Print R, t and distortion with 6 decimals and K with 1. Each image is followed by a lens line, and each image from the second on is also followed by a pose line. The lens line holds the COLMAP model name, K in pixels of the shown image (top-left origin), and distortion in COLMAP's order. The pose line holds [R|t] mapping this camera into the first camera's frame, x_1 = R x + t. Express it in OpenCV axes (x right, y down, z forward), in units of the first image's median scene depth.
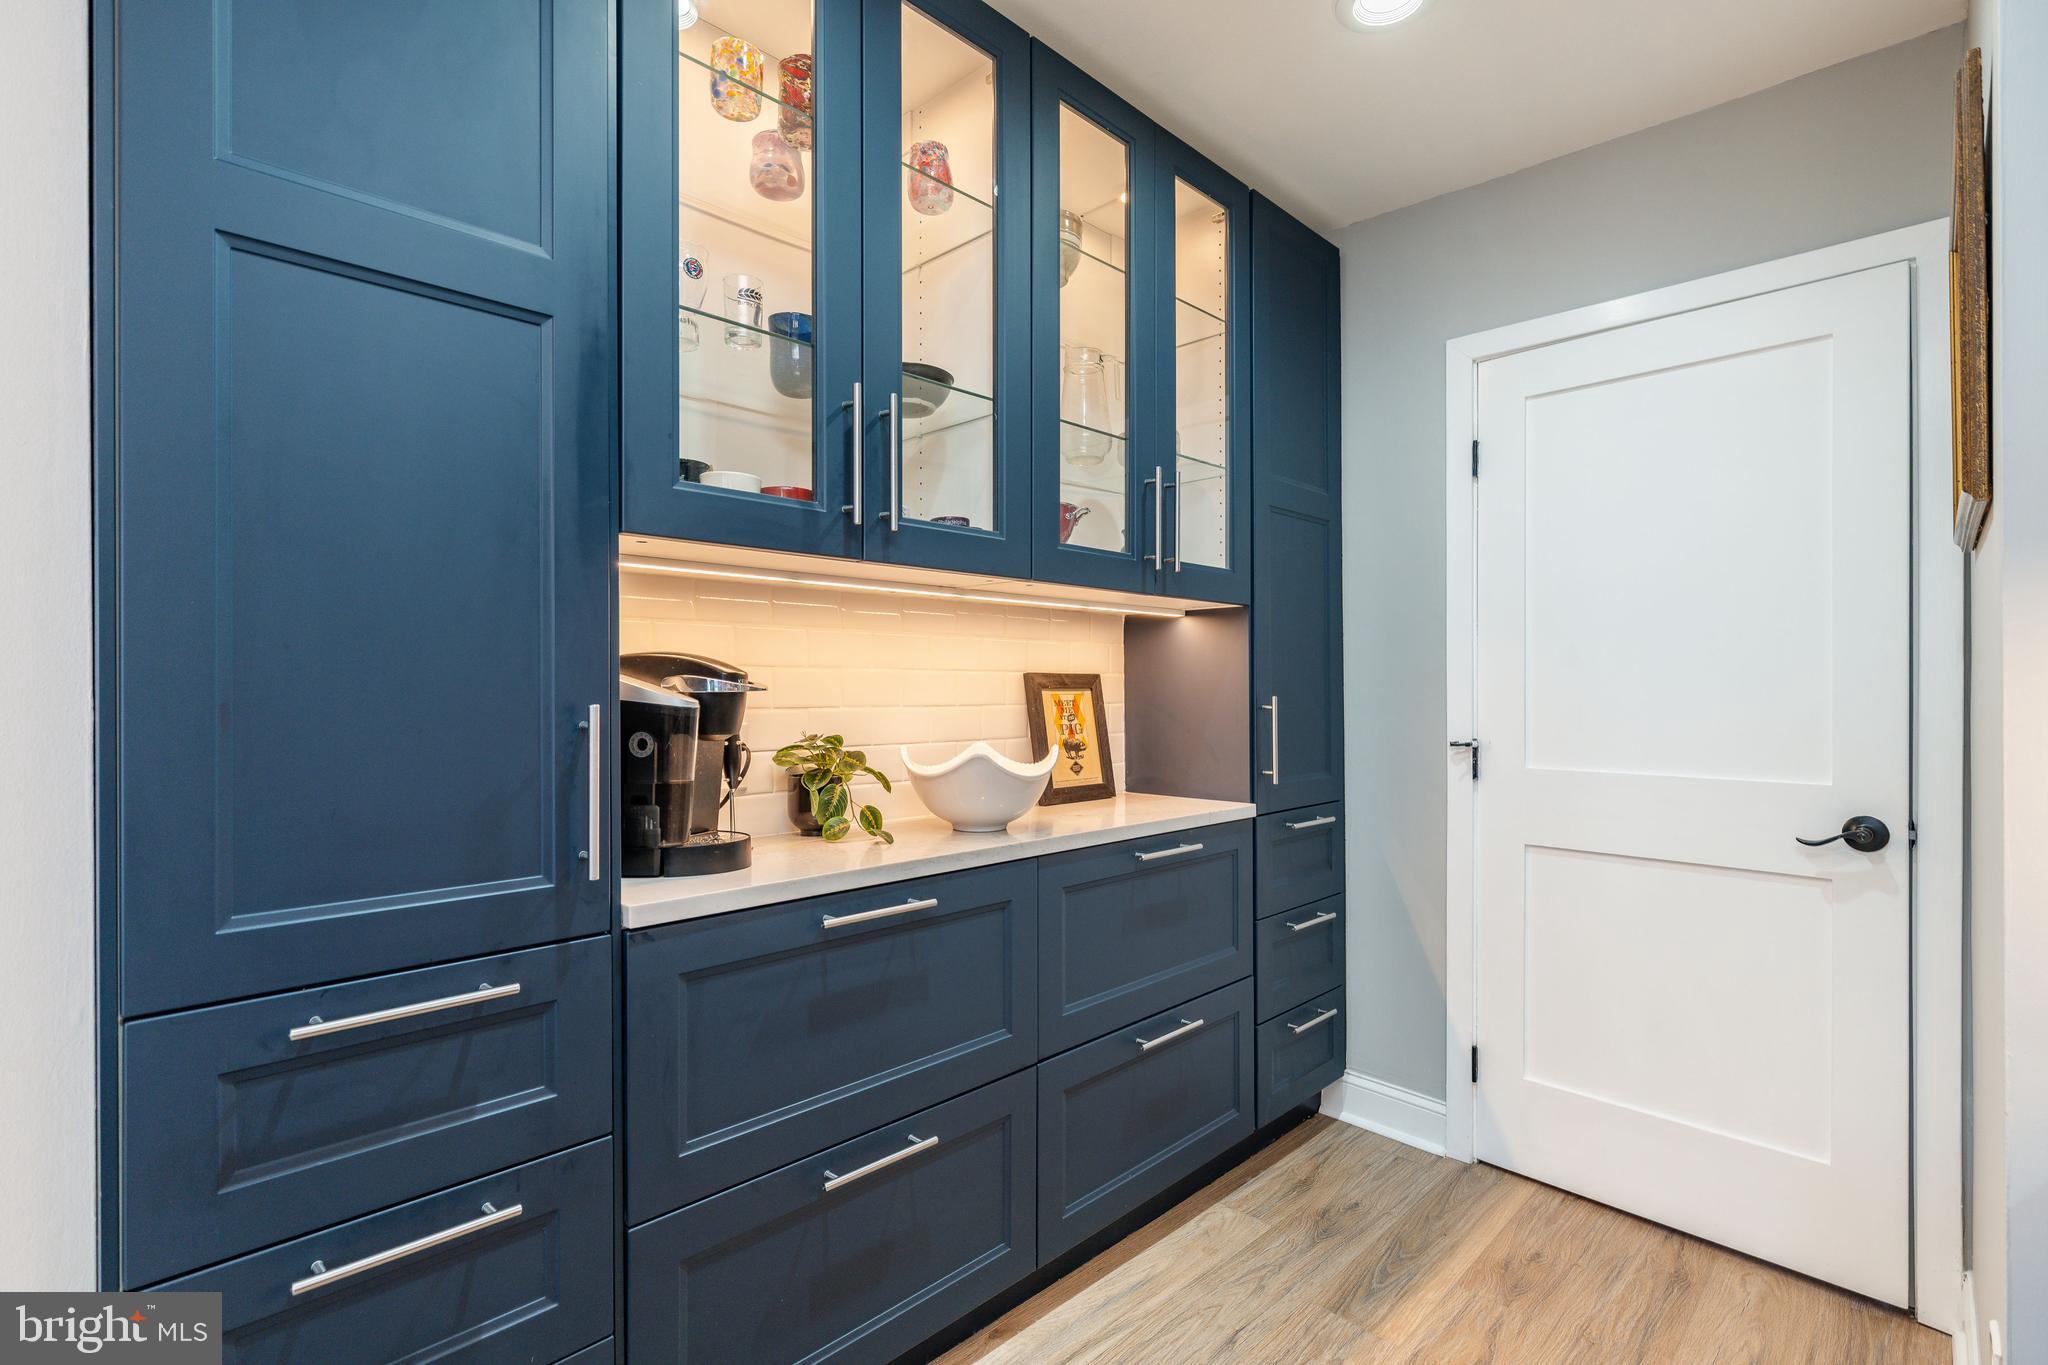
lens RADIAL K [[953.6, 0, 1006.7], [0, 953.6, 683.2], [0, 0, 1]] dist [-0.010971, 0.000663]
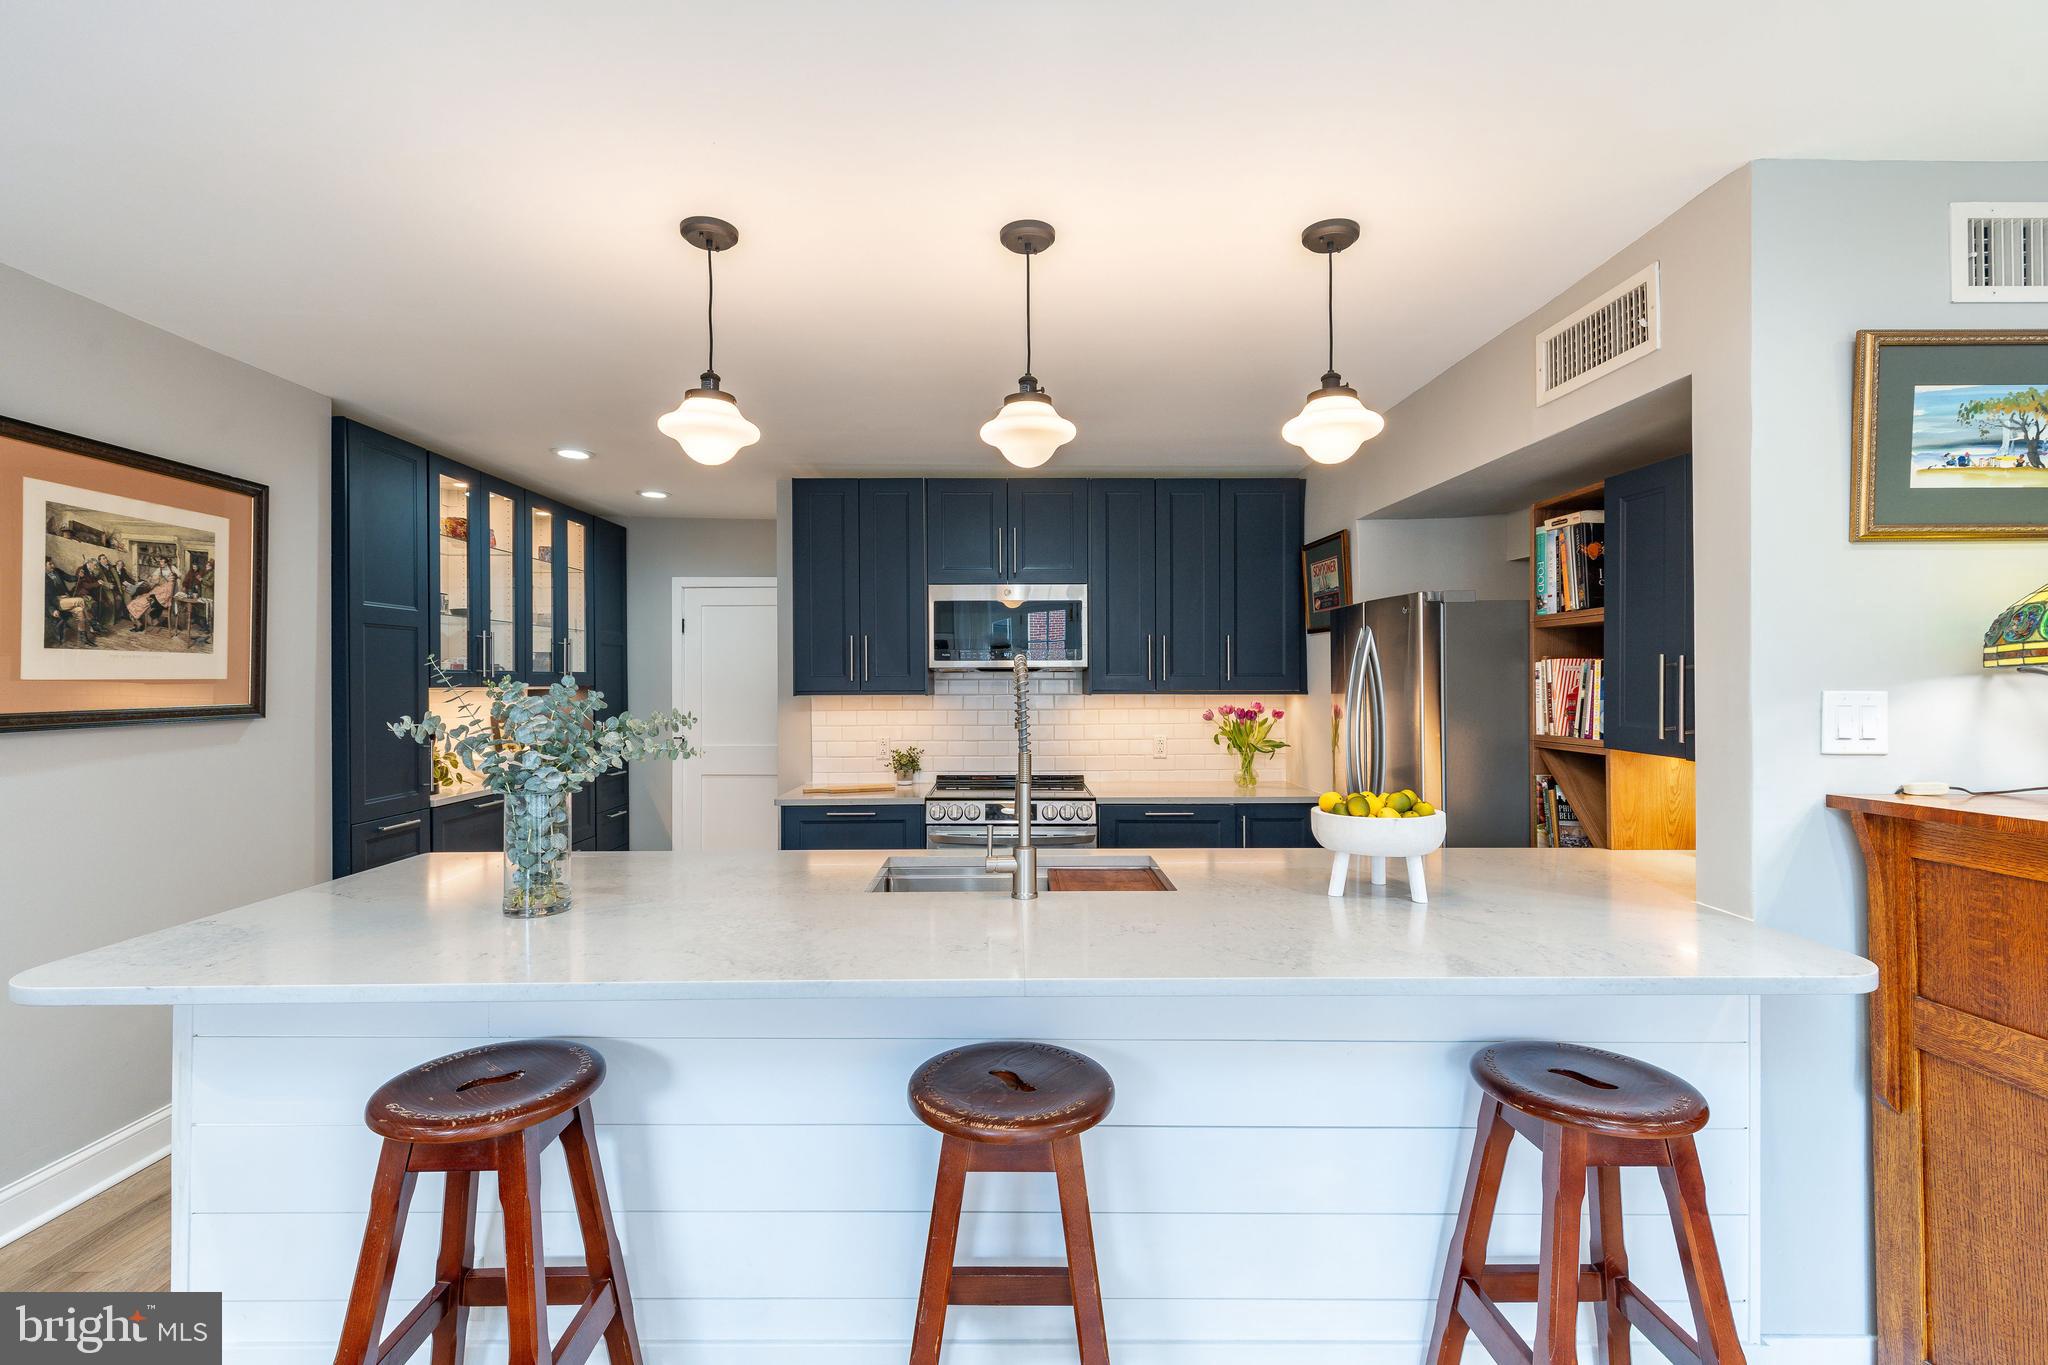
lens RADIAL K [[915.3, 0, 1015.8], [0, 915.3, 684.7], [0, 0, 1]] dist [0.003935, -0.001053]
pose [[0.702159, -0.004503, 0.712006, -0.644781], [-0.001140, 0.999972, 0.007449, -0.100308], [-0.712019, -0.006042, 0.702134, -1.393302]]
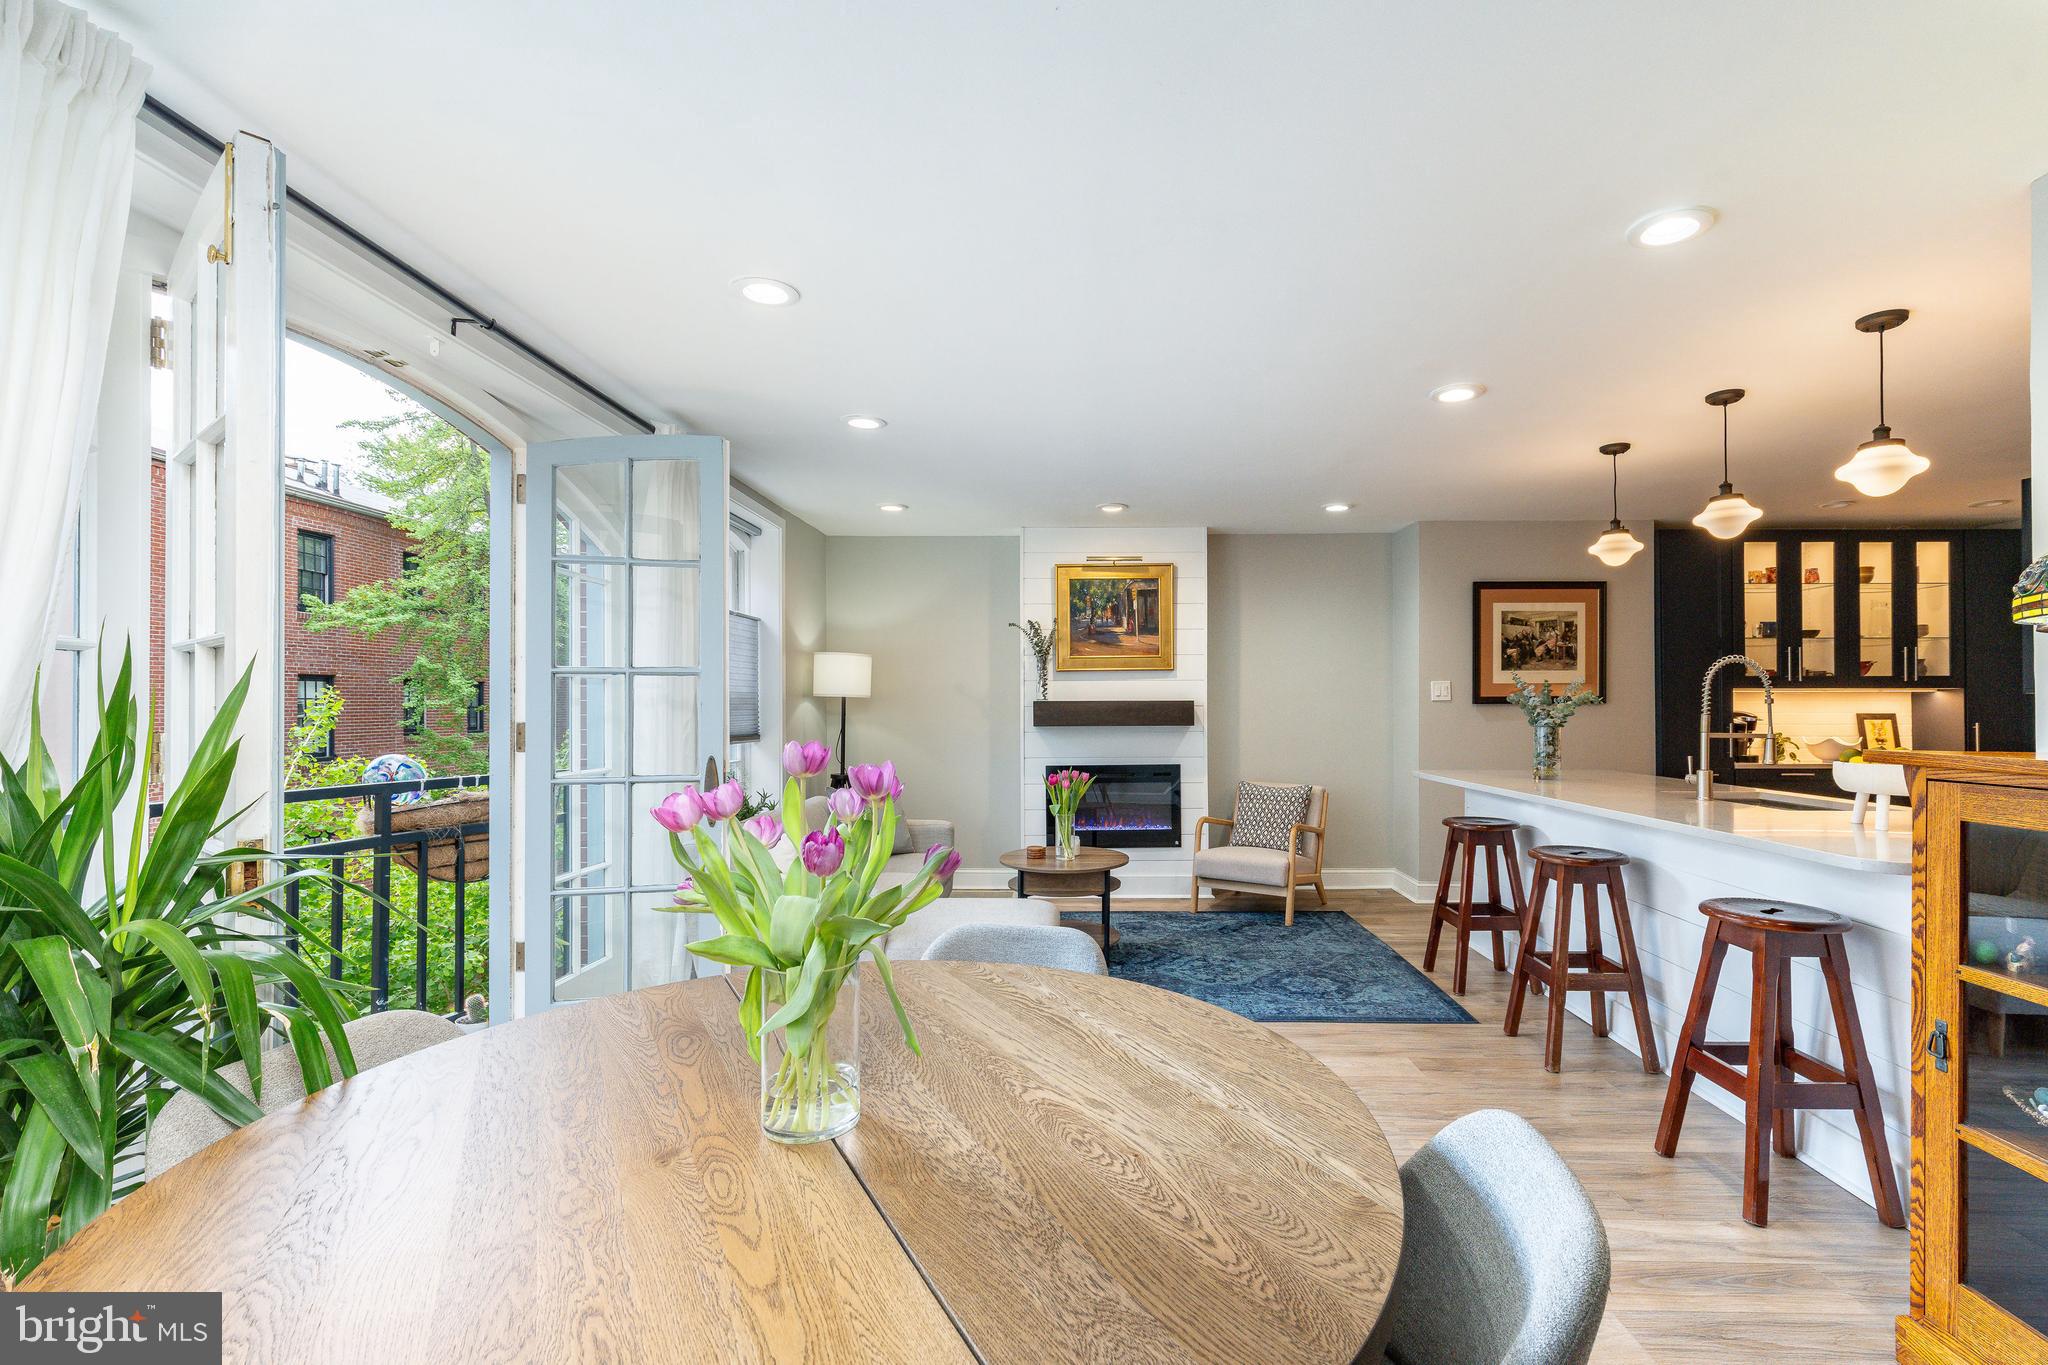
lens RADIAL K [[948.8, 0, 1075.6], [0, 948.8, 693.6], [0, 0, 1]] dist [-0.011386, 0.001290]
pose [[0.699657, -0.007428, -0.714441, 0.336466], [0.002567, 0.999966, -0.007883, -0.052593], [0.714475, 0.003682, 0.699652, -2.576006]]
